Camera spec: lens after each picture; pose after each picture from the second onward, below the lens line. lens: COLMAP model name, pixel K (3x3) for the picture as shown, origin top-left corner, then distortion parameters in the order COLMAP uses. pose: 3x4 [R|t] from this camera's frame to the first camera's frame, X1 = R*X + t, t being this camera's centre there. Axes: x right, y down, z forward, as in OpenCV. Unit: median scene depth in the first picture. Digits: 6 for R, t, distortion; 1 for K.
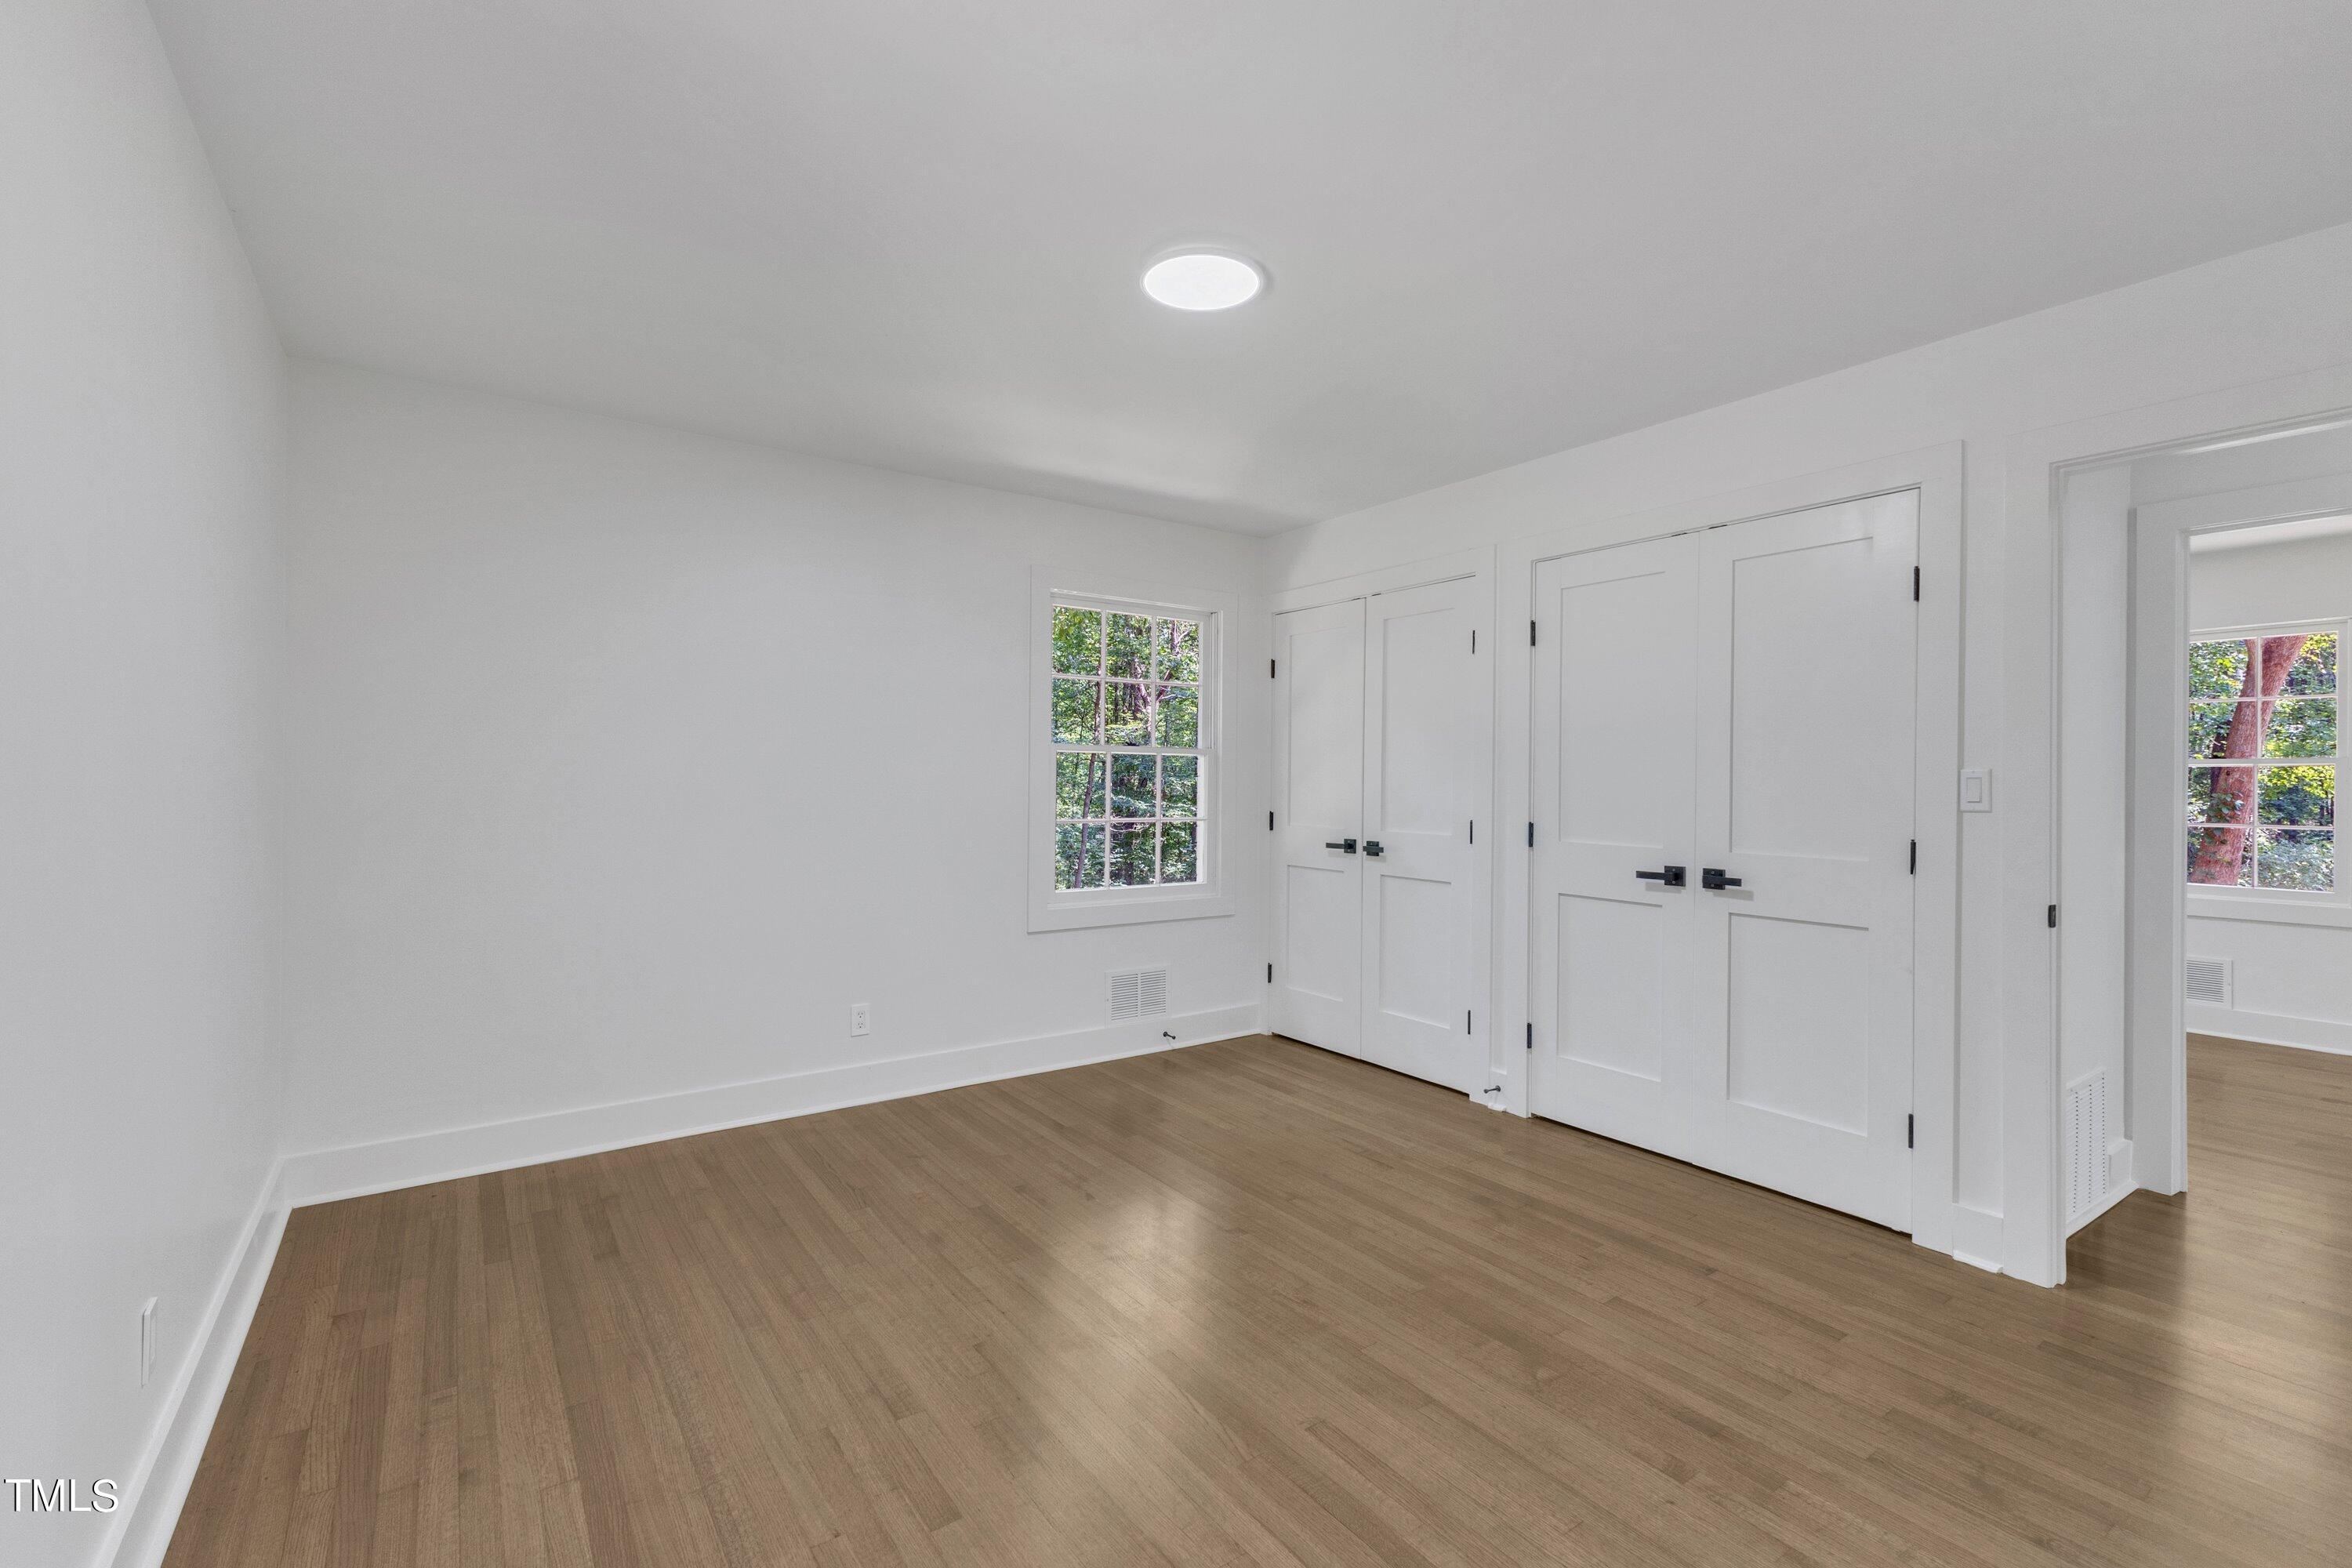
lens RADIAL K [[1023.7, 0, 1179.6], [0, 1023.7, 784.9], [0, 0, 1]] dist [0.005370, 0.000314]
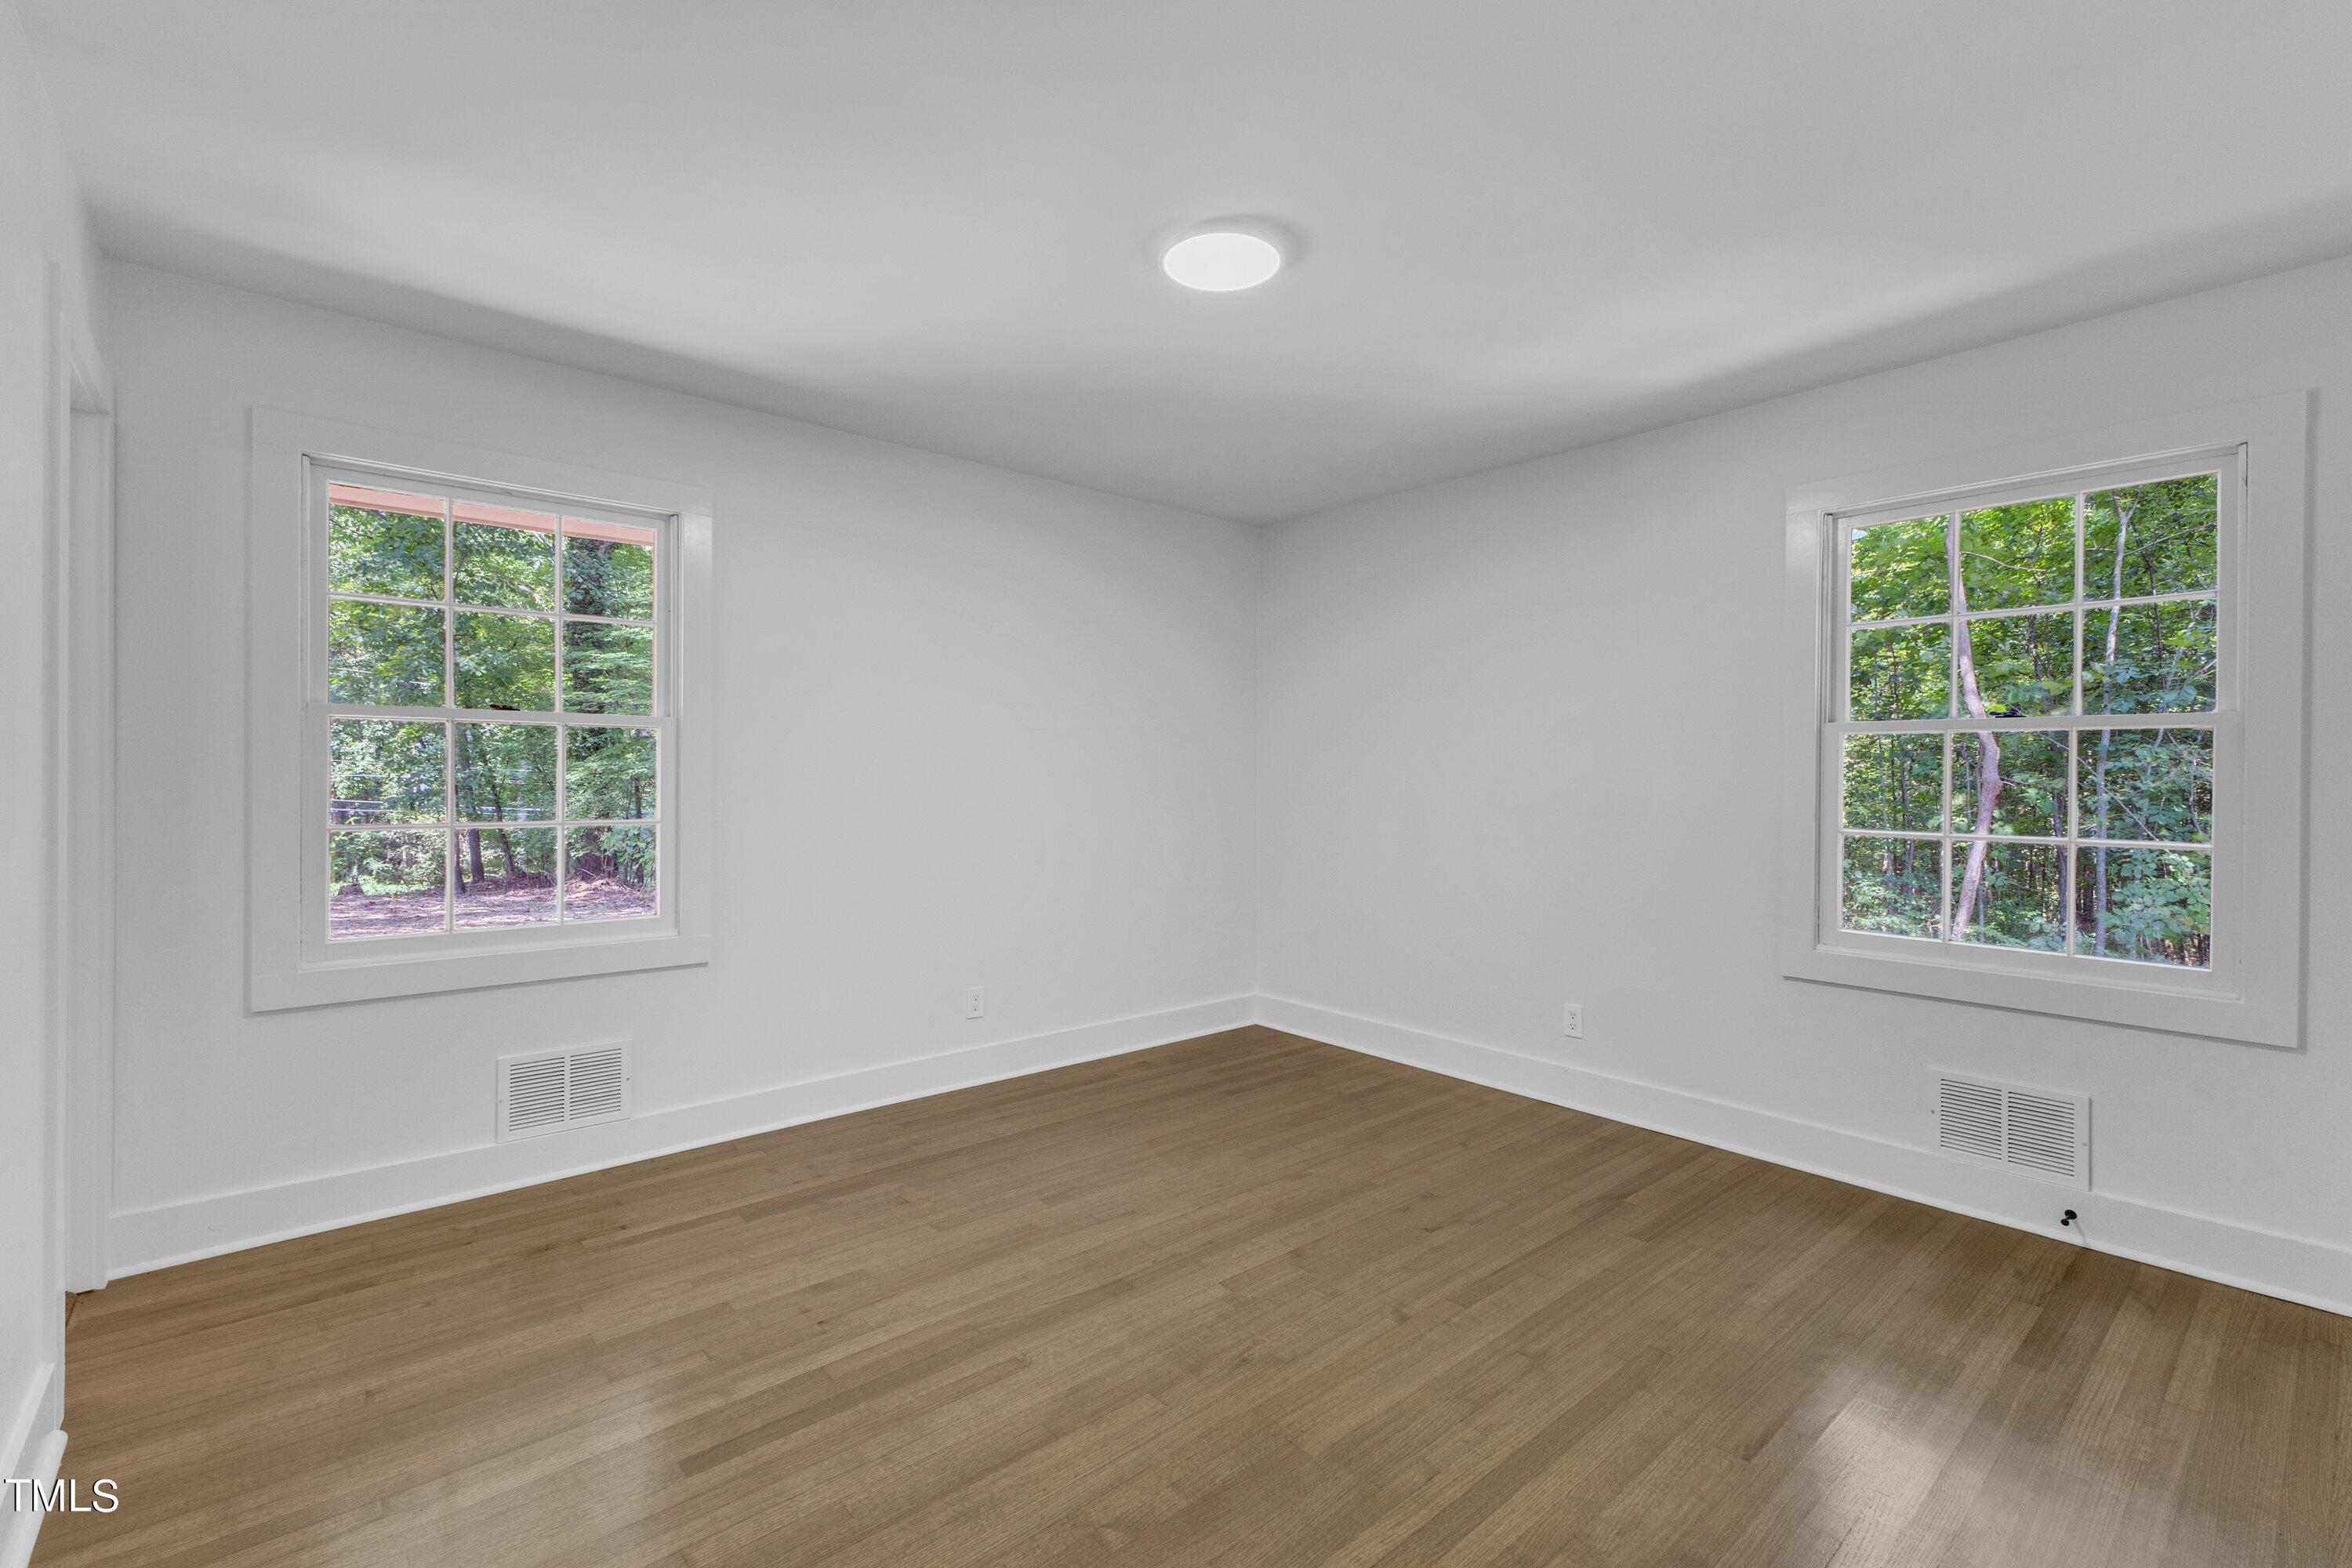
lens RADIAL K [[1023.7, 0, 1181.7], [0, 1023.7, 777.2], [0, 0, 1]] dist [0.005370, 0.000314]
pose [[0.100277, -0.001355, -0.994959, 0.790804], [-0.011553, 0.999930, -0.002526, 0.007557], [0.994892, 0.011748, 0.100255, 0.682873]]
